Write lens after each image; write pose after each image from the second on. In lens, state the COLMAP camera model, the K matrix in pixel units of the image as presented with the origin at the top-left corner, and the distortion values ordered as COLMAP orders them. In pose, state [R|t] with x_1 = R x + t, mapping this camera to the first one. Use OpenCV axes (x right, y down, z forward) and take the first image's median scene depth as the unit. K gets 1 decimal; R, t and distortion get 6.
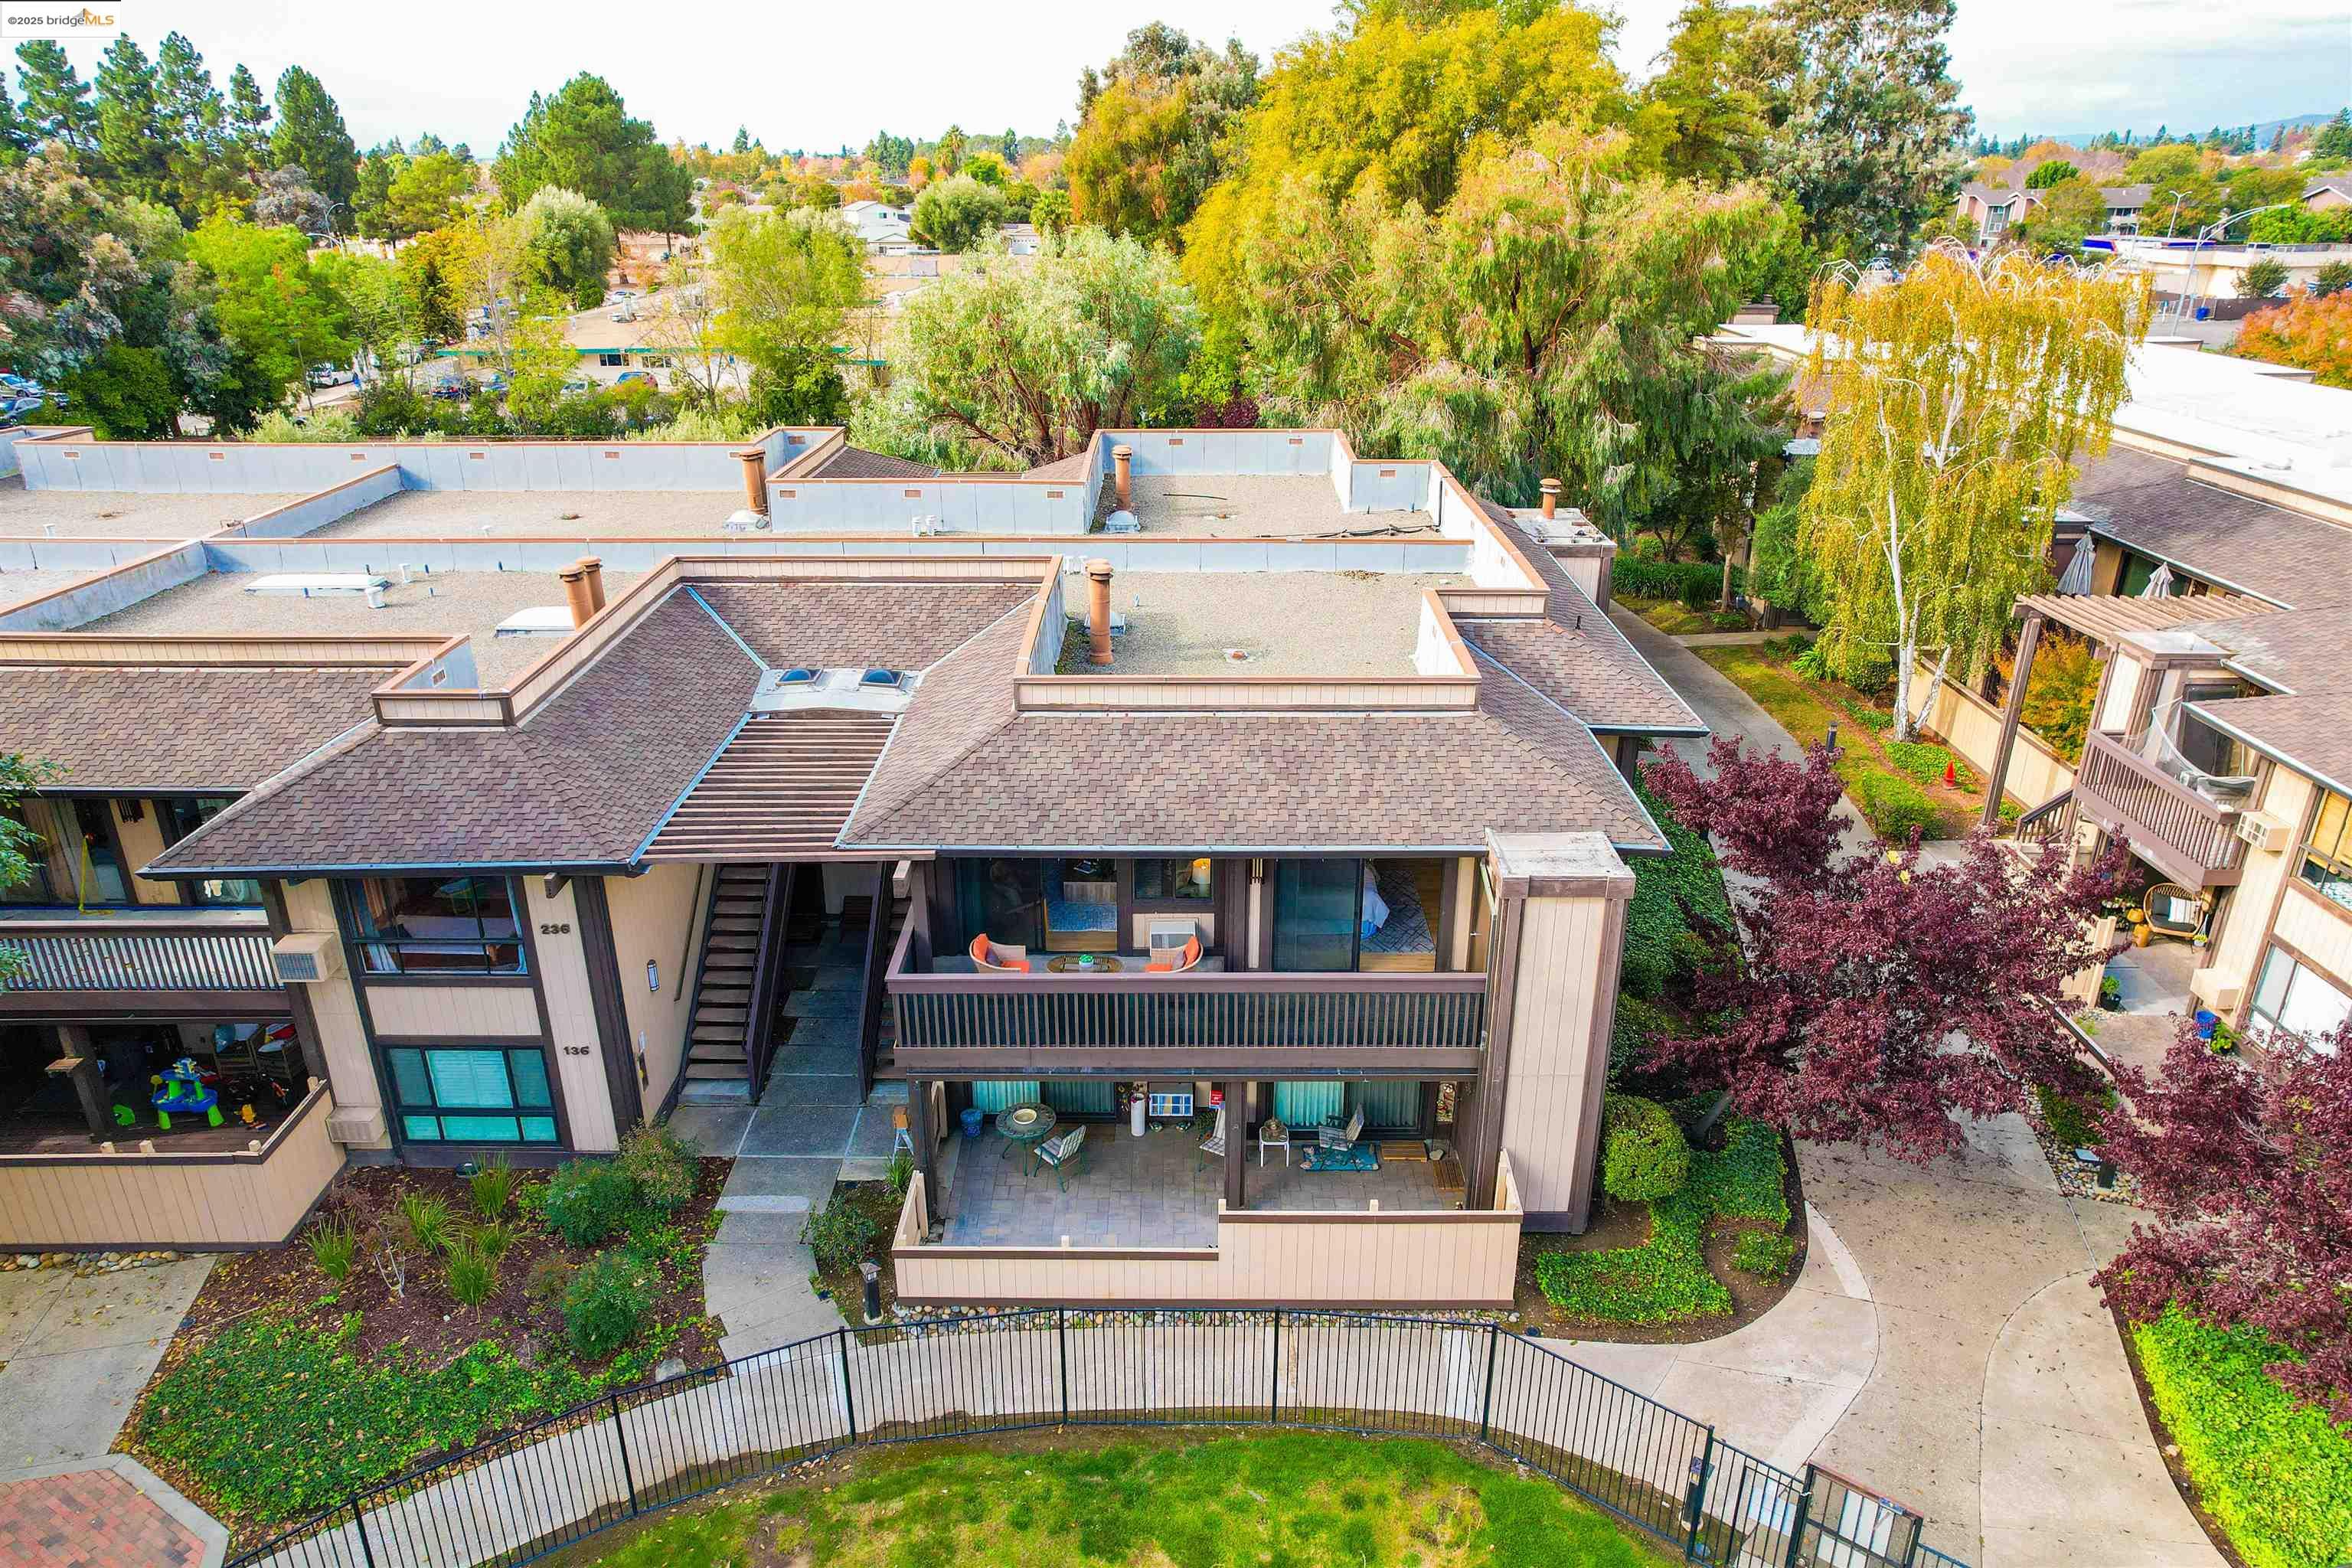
lens RADIAL K [[1490.9, 0, 1176.2], [0, 1490.9, 748.4], [0, 0, 1]] dist [-0.051272, 0.082682]
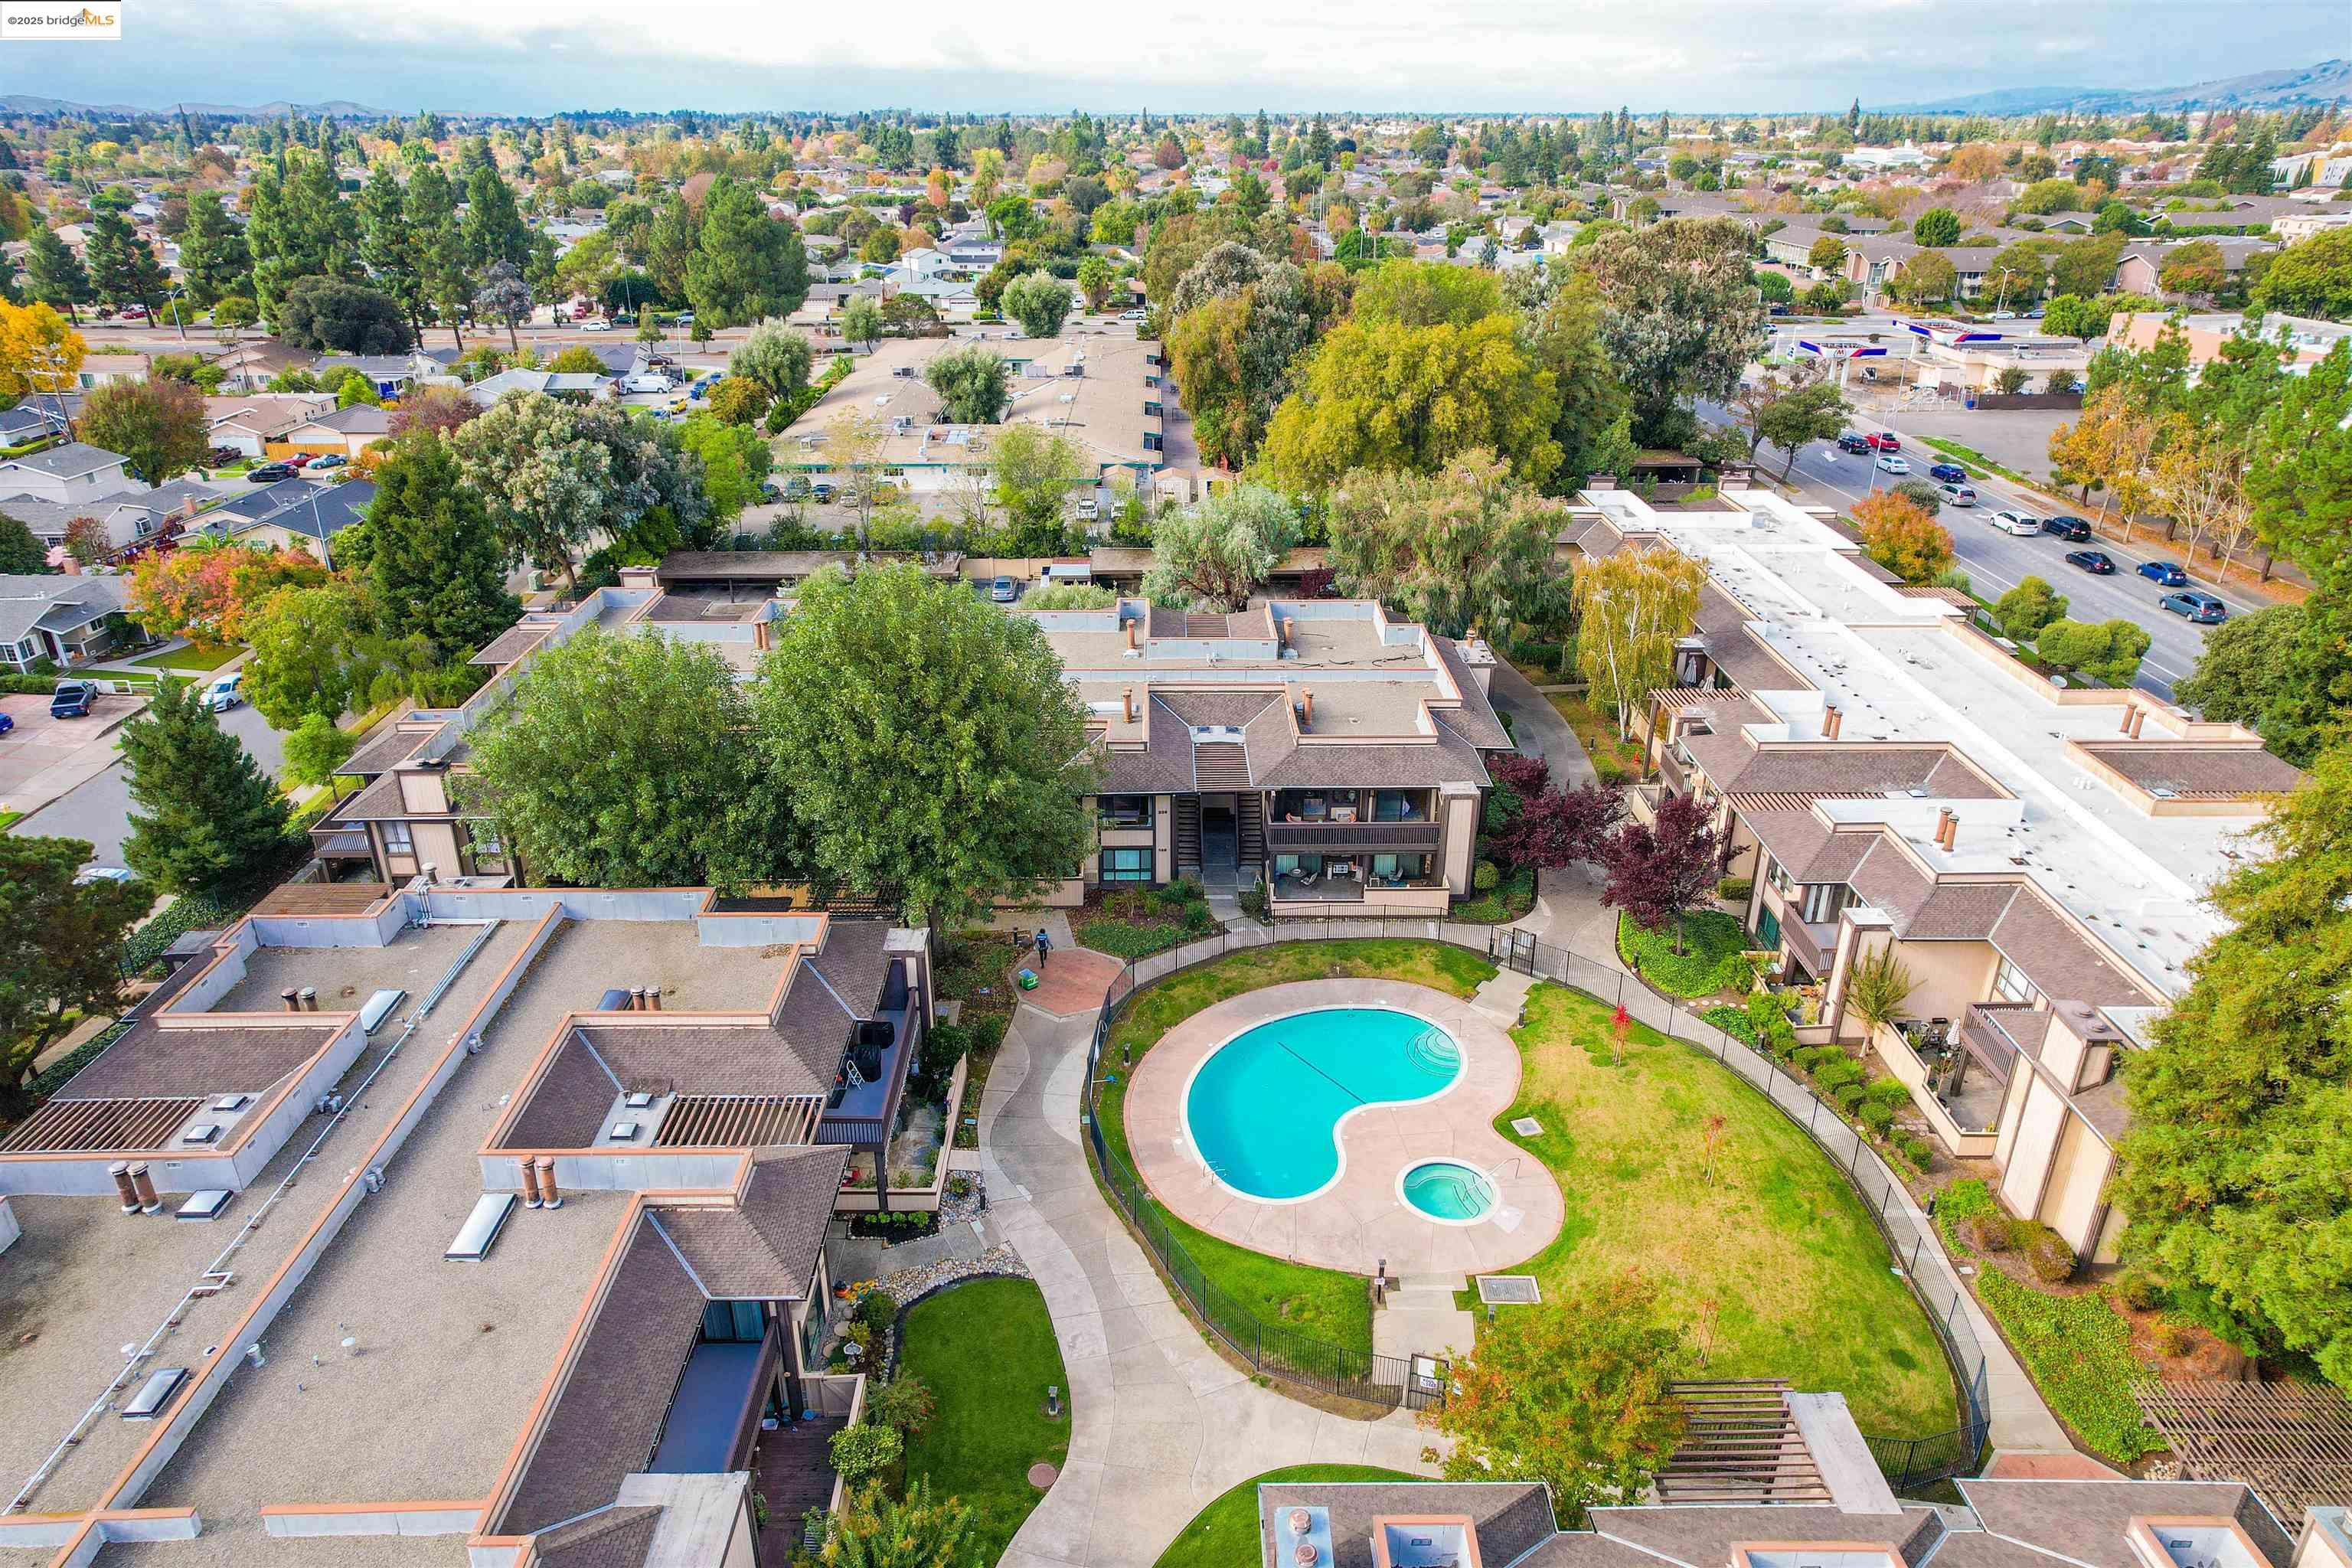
lens RADIAL K [[1458.3, 0, 1176.0], [0, 1458.3, 784.0], [0, 0, 1]] dist [0.000012, 0.000600]
pose [[0.999834, -0.006418, 0.017065, -0.355264], [0.005504, 0.998577, 0.053051, -0.092889], [-0.017381, -0.052948, 0.998446, -1.824669]]
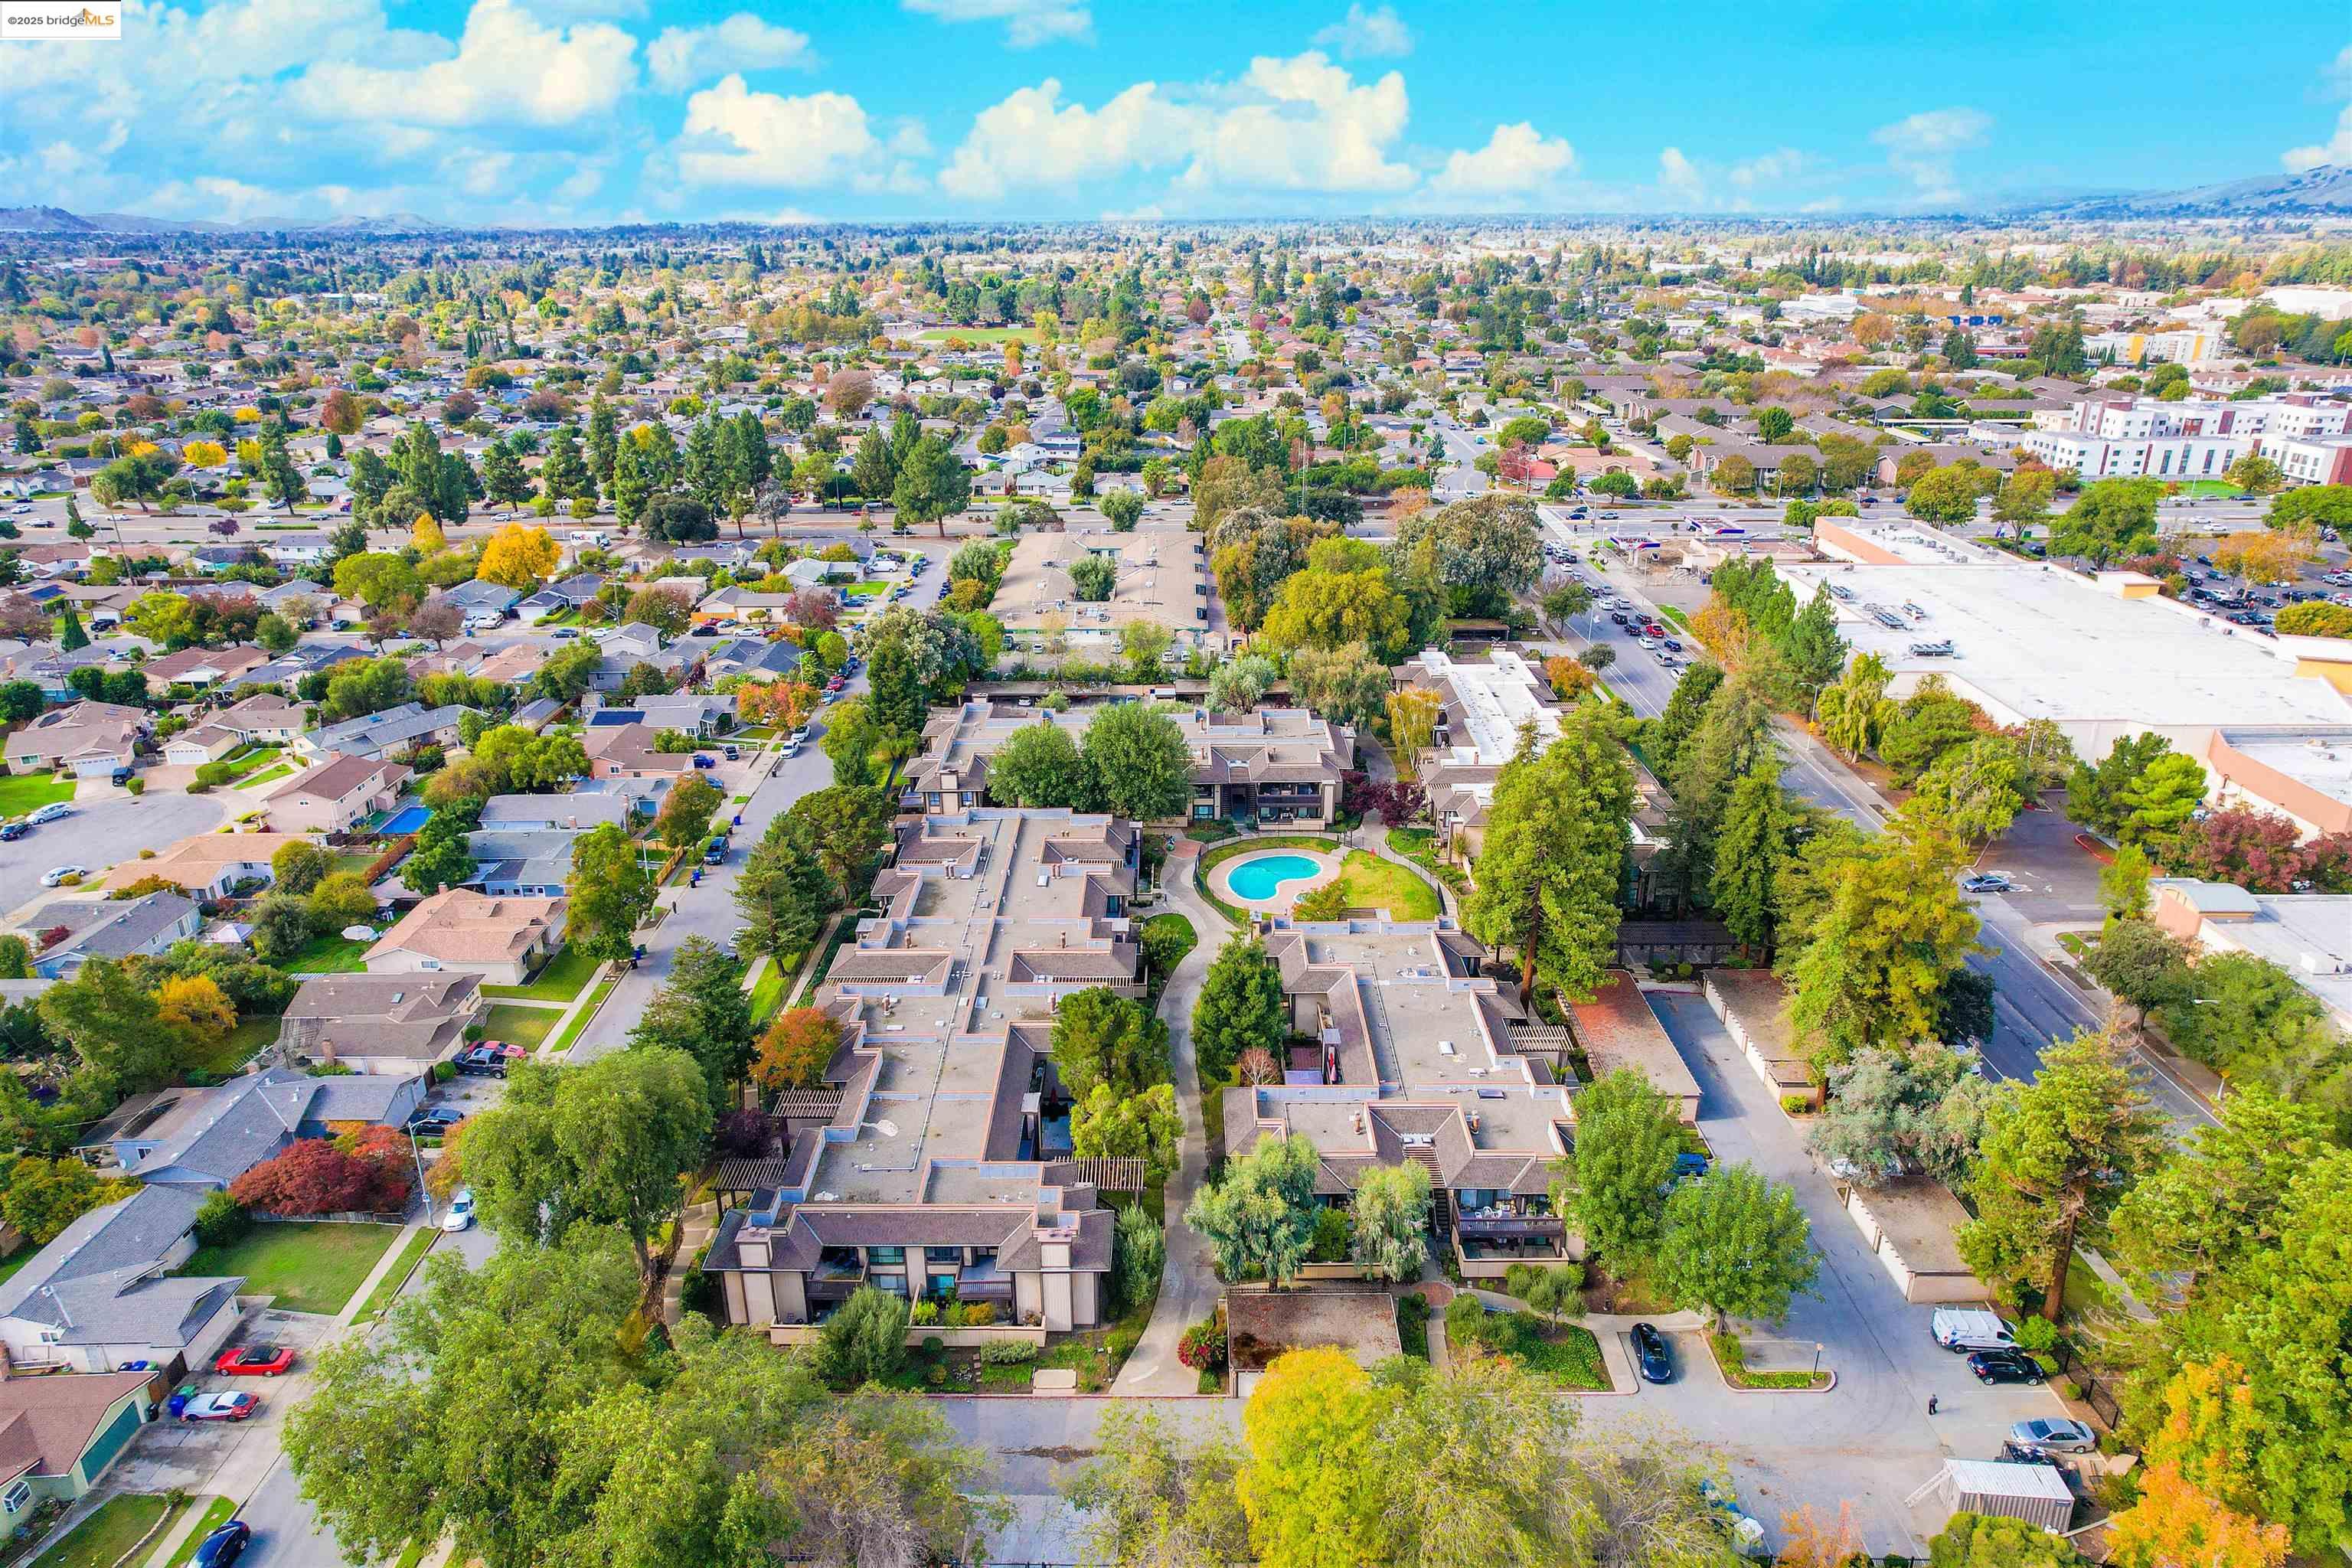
lens RADIAL K [[1458.3, 0, 1176.0], [0, 1458.3, 784.0], [0, 0, 1]] dist [0.000012, 0.000600]
pose [[0.999991, -0.003896, 0.001931, -0.544965], [0.003905, 0.999981, -0.004674, 0.093297], [-0.001912, 0.004682, 0.999987, -6.145860]]
